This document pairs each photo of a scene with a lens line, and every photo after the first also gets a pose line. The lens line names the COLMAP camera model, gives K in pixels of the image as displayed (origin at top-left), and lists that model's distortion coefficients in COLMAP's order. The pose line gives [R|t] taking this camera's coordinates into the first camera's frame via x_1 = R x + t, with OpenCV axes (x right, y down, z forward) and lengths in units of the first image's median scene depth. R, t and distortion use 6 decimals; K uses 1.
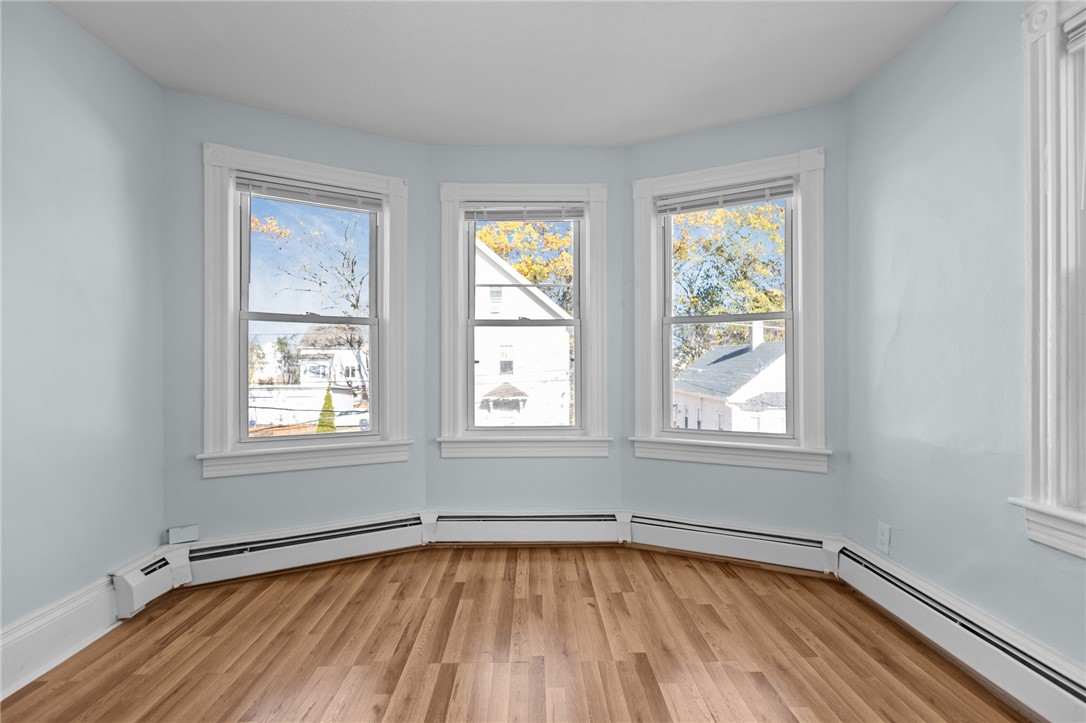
lens RADIAL K [[510.2, 0, 556.4], [0, 510.2, 364.7], [0, 0, 1]] dist [0.000148, -0.000680]
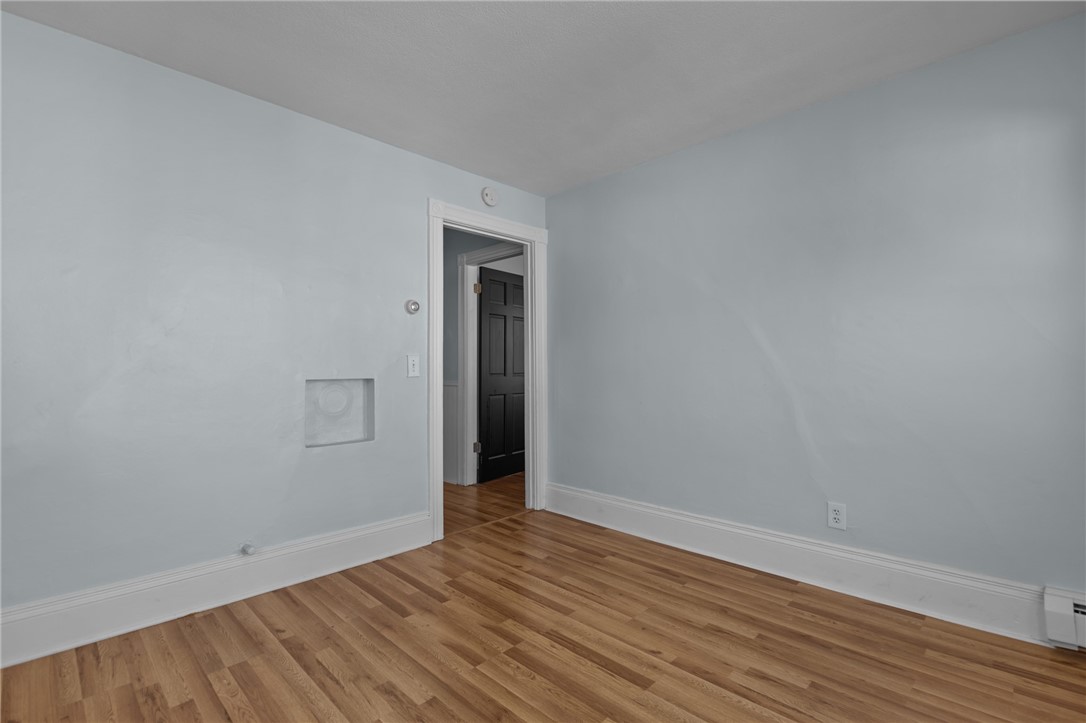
lens RADIAL K [[510.2, 0, 556.4], [0, 510.2, 364.7], [0, 0, 1]] dist [0.000148, -0.000680]
pose [[-0.719732, -0.000041, -0.694252, 0.323496], [0.005887, 0.999964, -0.006162, 0.002044], [0.694227, -0.008522, -0.719706, 0.814581]]
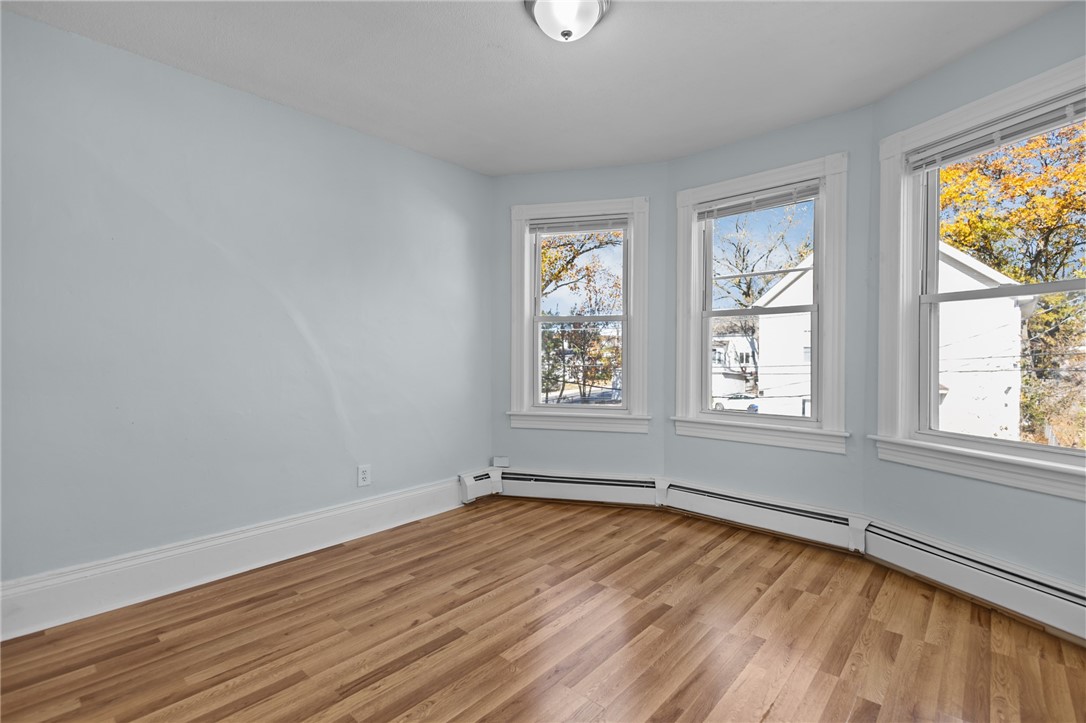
lens RADIAL K [[495.9, 0, 547.7], [0, 495.9, 358.2], [0, 0, 1]] dist [-0.003634, -0.001043]
pose [[0.726579, 0.007536, -0.687042, 0.376395], [0.002309, 0.999907, 0.013409, -0.003745], [0.687079, -0.011329, 0.726494, 0.000168]]
